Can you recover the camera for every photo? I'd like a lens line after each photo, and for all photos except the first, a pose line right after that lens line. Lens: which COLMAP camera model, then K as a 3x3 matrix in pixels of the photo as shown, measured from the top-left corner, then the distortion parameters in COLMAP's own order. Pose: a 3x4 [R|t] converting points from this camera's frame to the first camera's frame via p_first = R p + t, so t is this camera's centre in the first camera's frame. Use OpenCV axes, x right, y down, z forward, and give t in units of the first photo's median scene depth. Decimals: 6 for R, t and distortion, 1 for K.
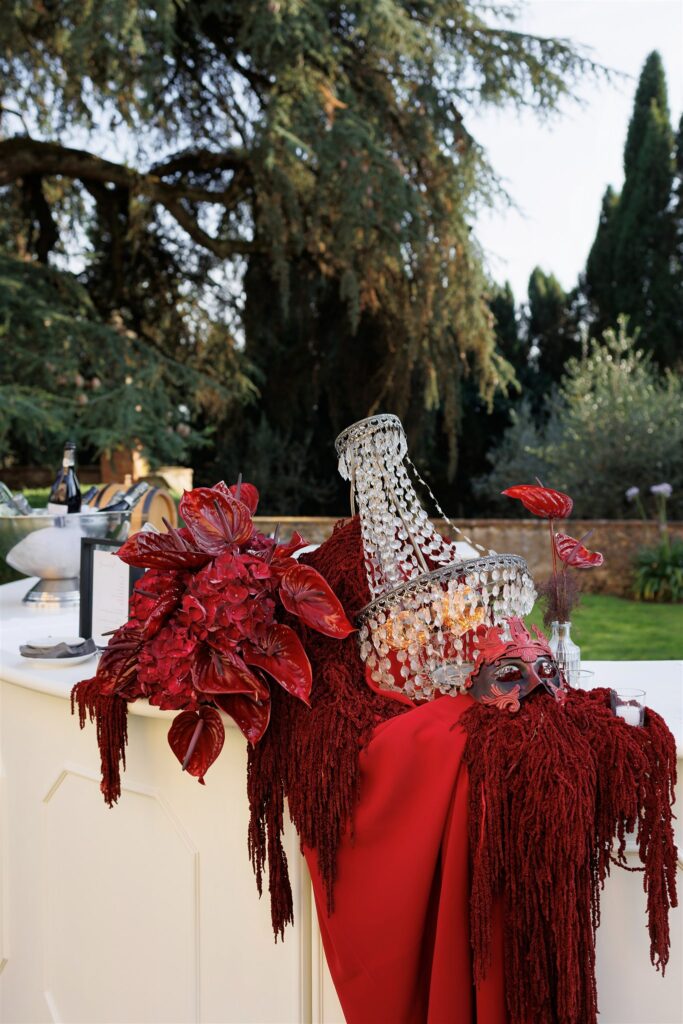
lens RADIAL K [[1038.3, 0, 343.0], [0, 1038.3, 514.9], [0, 0, 1]] dist [-0.007662, 0.000000]
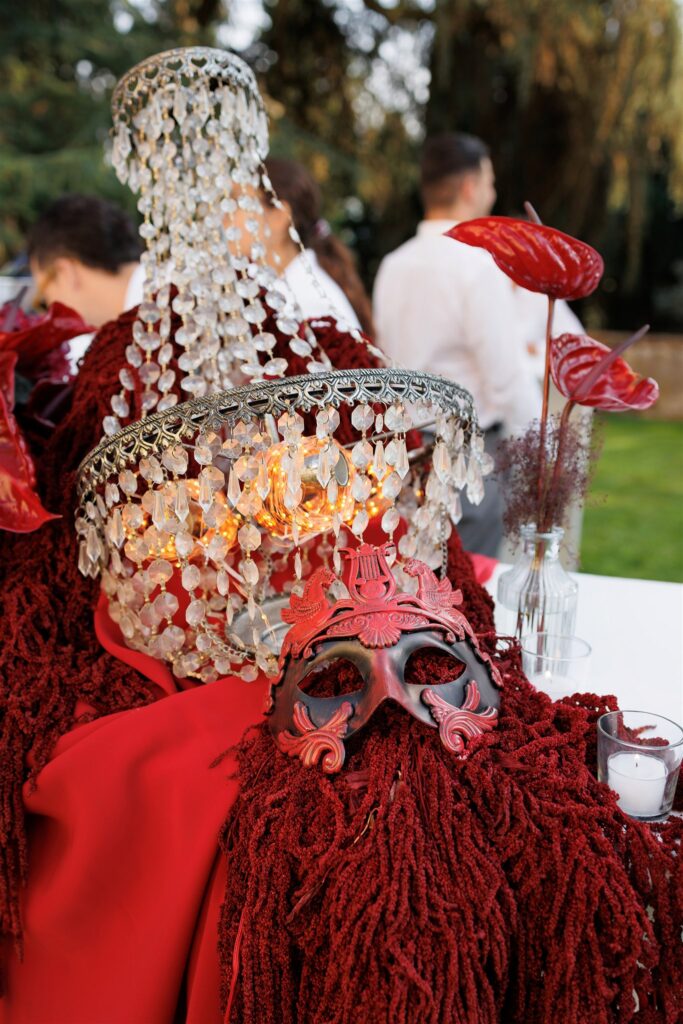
lens RADIAL K [[1038.3, 0, 337.3], [0, 1038.3, 513.0], [0, 0, 1]] dist [-0.007662, 0.000000]
pose [[0.983440, 0.082941, -0.161143, 0.186350], [-0.052480, 0.981367, 0.184835, 0.016411], [0.173471, -0.173318, 0.969468, 0.517579]]
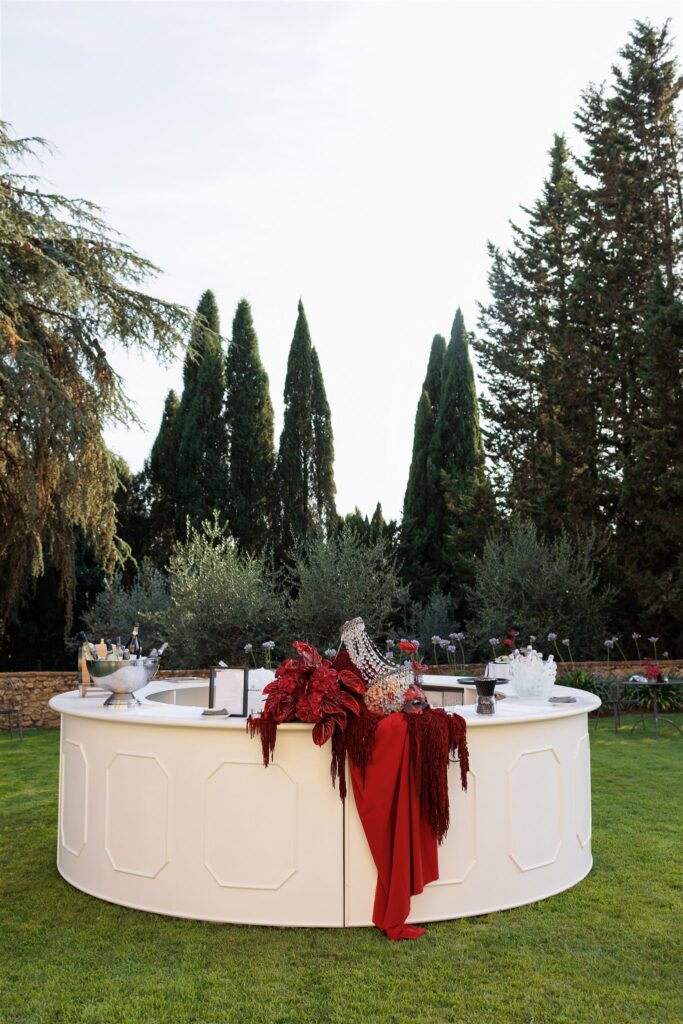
lens RADIAL K [[1038.3, 0, 340.8], [0, 1038.3, 510.3], [0, 0, 1]] dist [-0.007662, 0.000000]
pose [[0.890028, 0.048431, 0.453326, -1.280282], [0.022498, 0.988464, -0.149774, 0.036444], [-0.455350, 0.143502, 0.878671, -1.486275]]
